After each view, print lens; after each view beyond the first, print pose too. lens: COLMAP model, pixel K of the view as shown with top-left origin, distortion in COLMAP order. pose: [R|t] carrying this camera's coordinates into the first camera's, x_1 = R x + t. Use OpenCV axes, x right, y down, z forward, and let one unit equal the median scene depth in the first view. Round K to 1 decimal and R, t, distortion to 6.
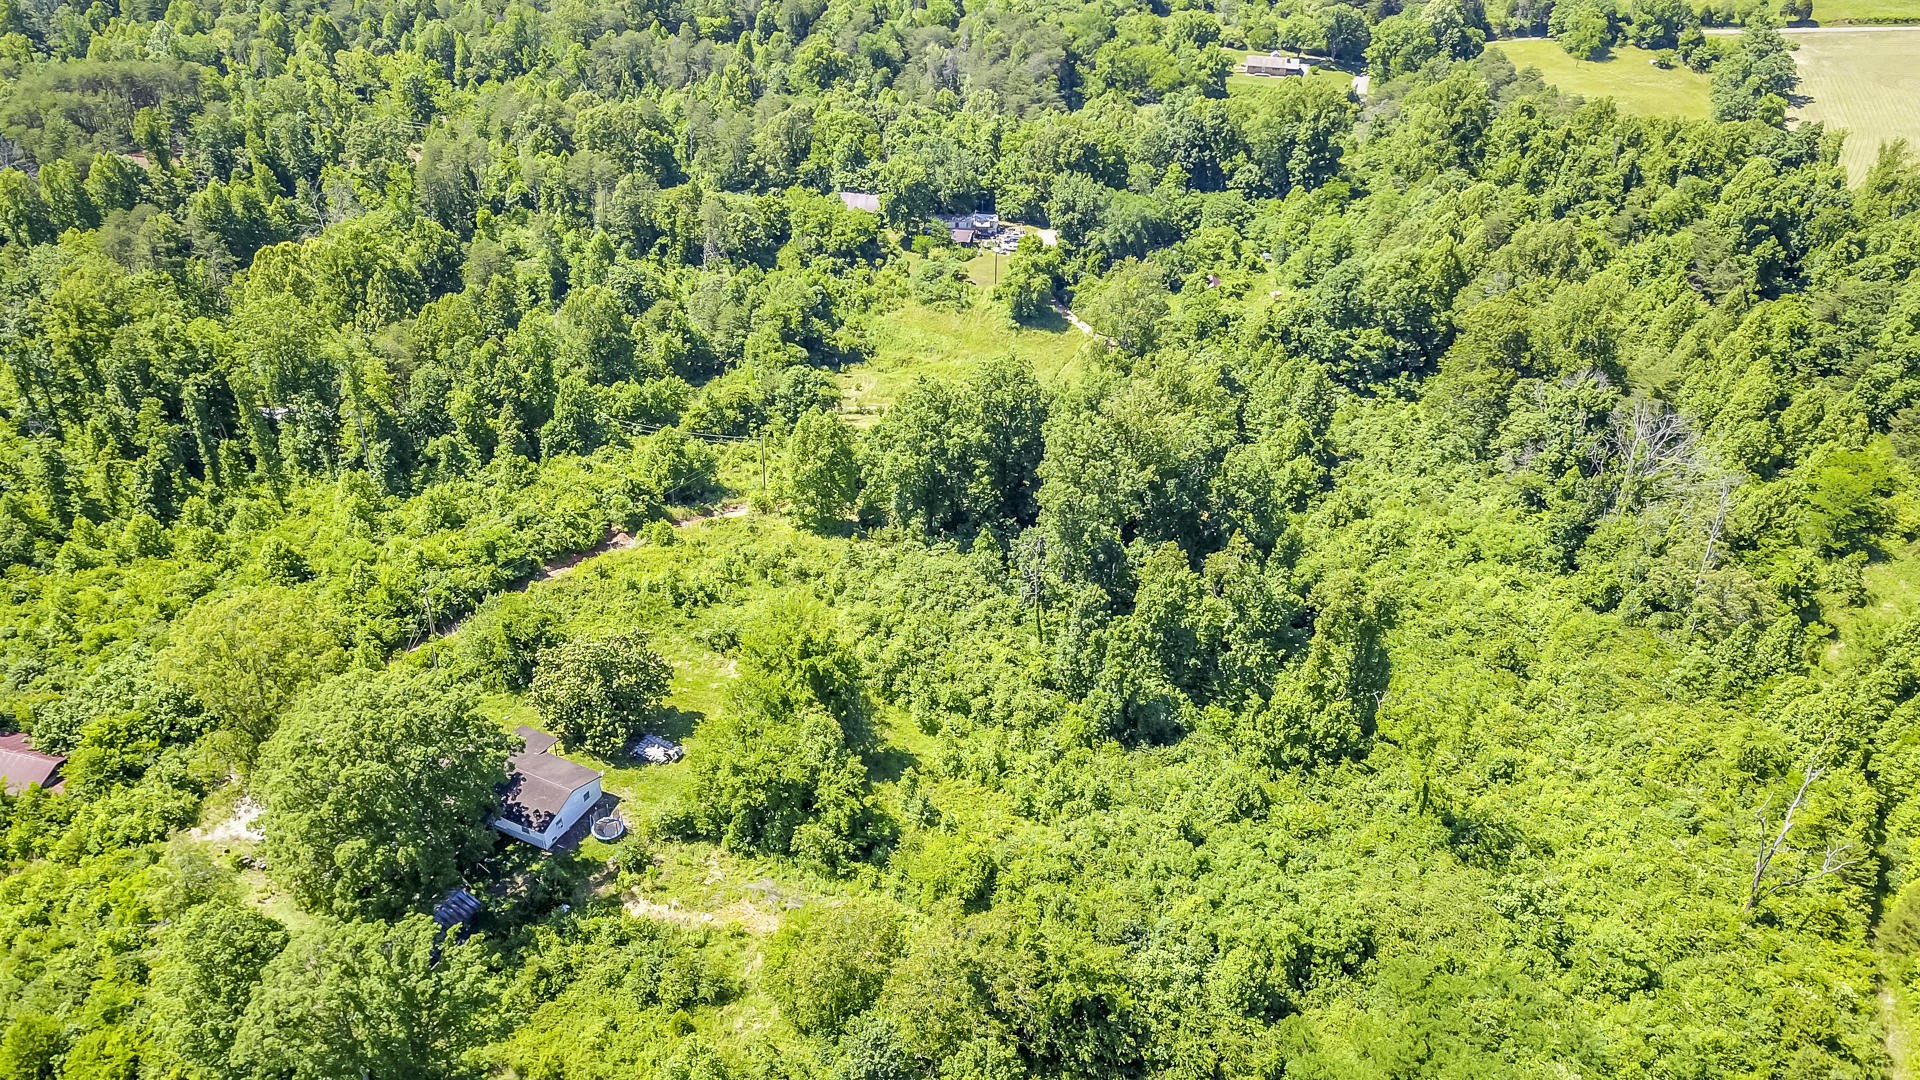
lens RADIAL K [[1474.3, 0, 959.6], [0, 1474.3, 538.1], [0, 0, 1]] dist [0.009618, 0.002048]
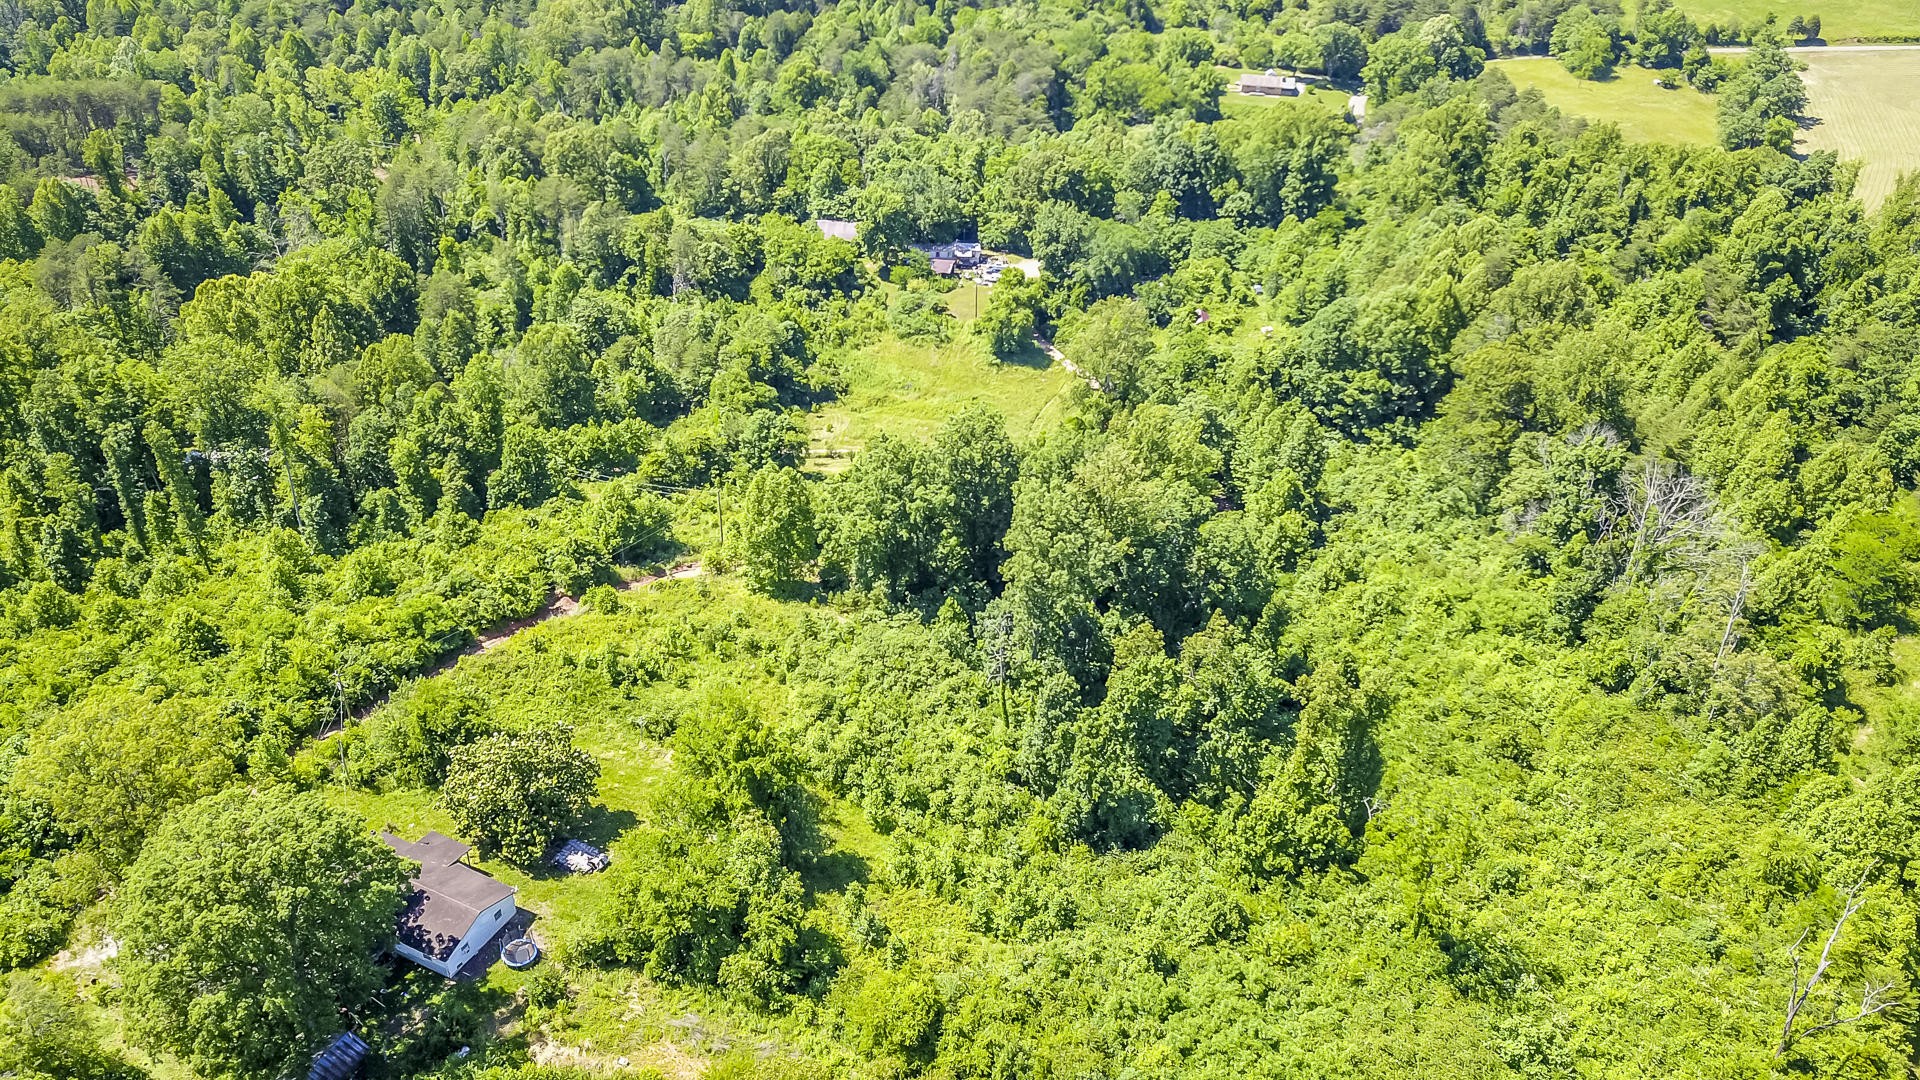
lens RADIAL K [[1474.3, 0, 960.8], [0, 1474.3, 533.4], [0, 0, 1]] dist [0.009618, 0.002048]
pose [[0.999998, 0.002040, 0.000566, 0.021458], [-0.002035, 0.999970, -0.007420, -0.036940], [-0.000581, 0.007419, 0.999972, 0.061115]]
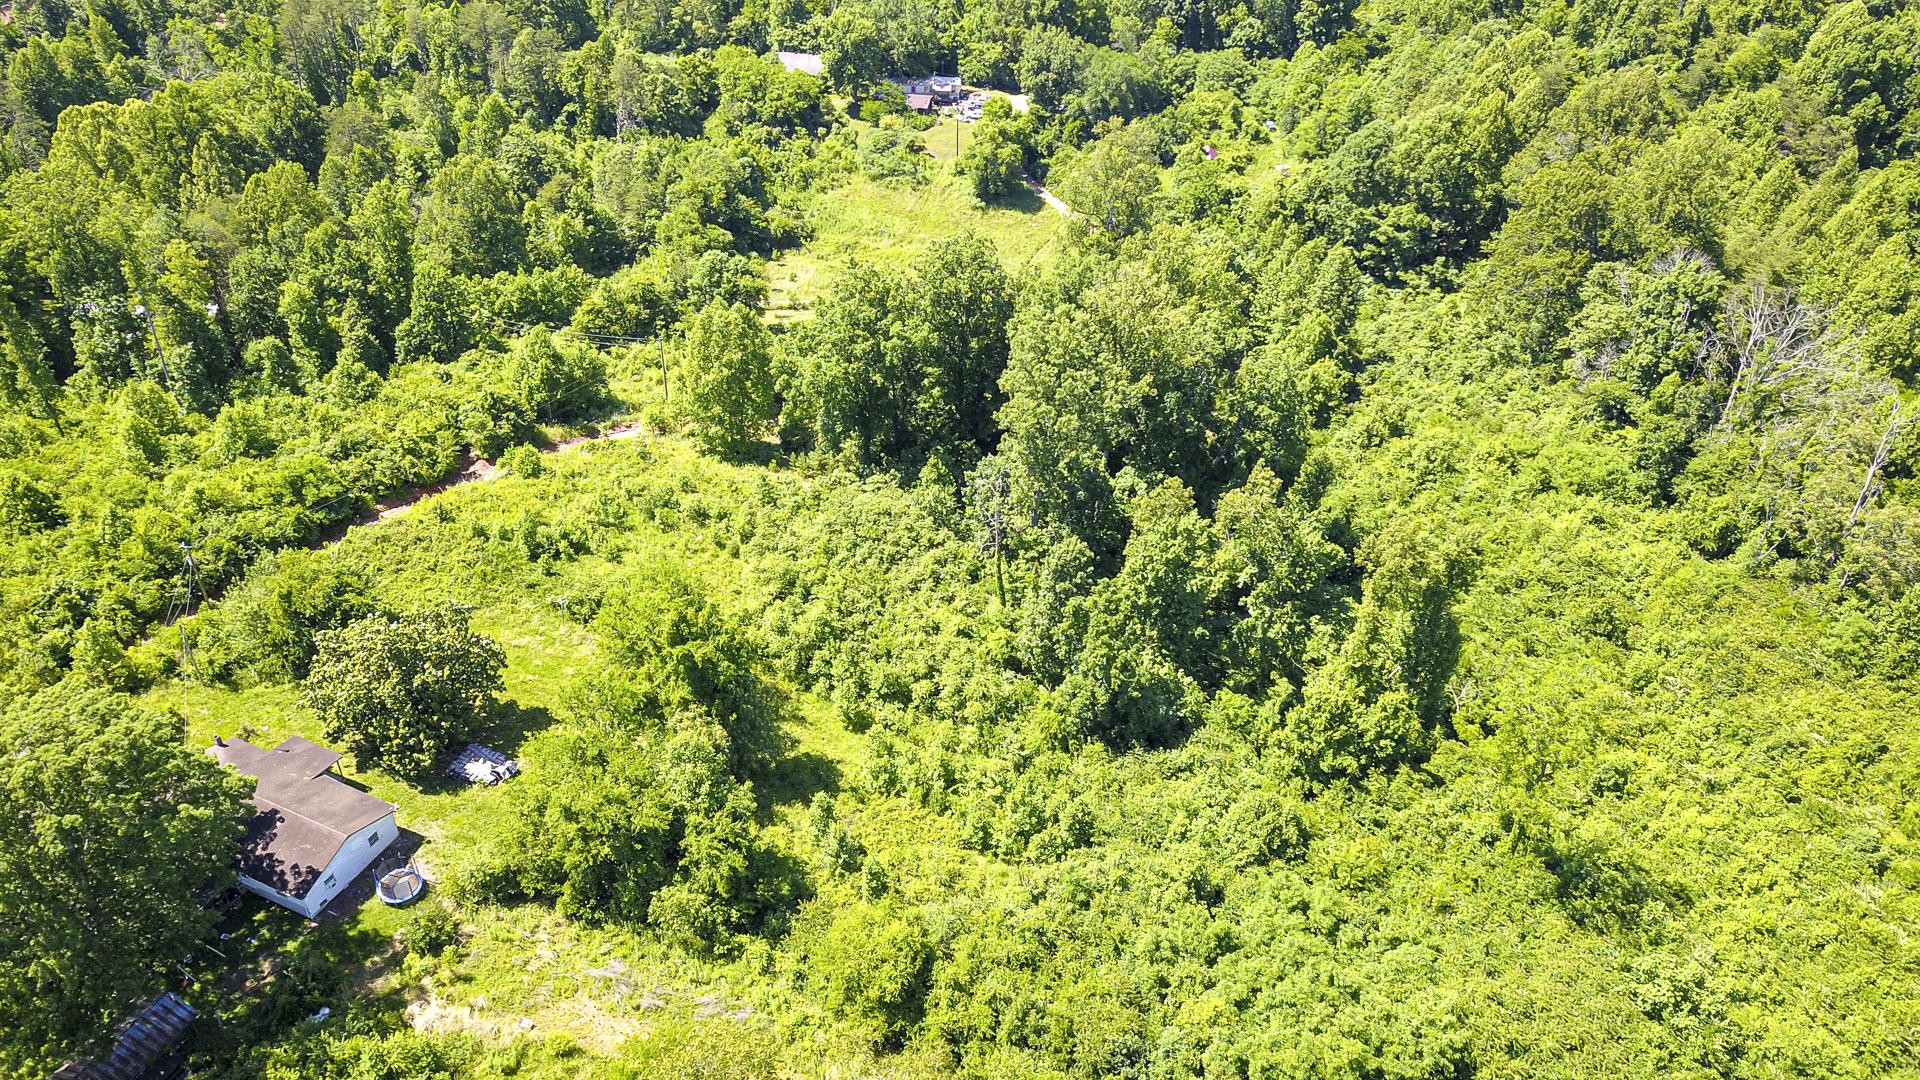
lens RADIAL K [[1474.3, 0, 964.1], [0, 1474.3, 545.7], [0, 0, 1]] dist [0.009618, 0.002048]
pose [[0.999815, -0.005932, 0.018304, 0.017363], [0.004579, 0.997312, 0.073127, -0.014249], [-0.018689, -0.073030, 0.997155, 0.192394]]
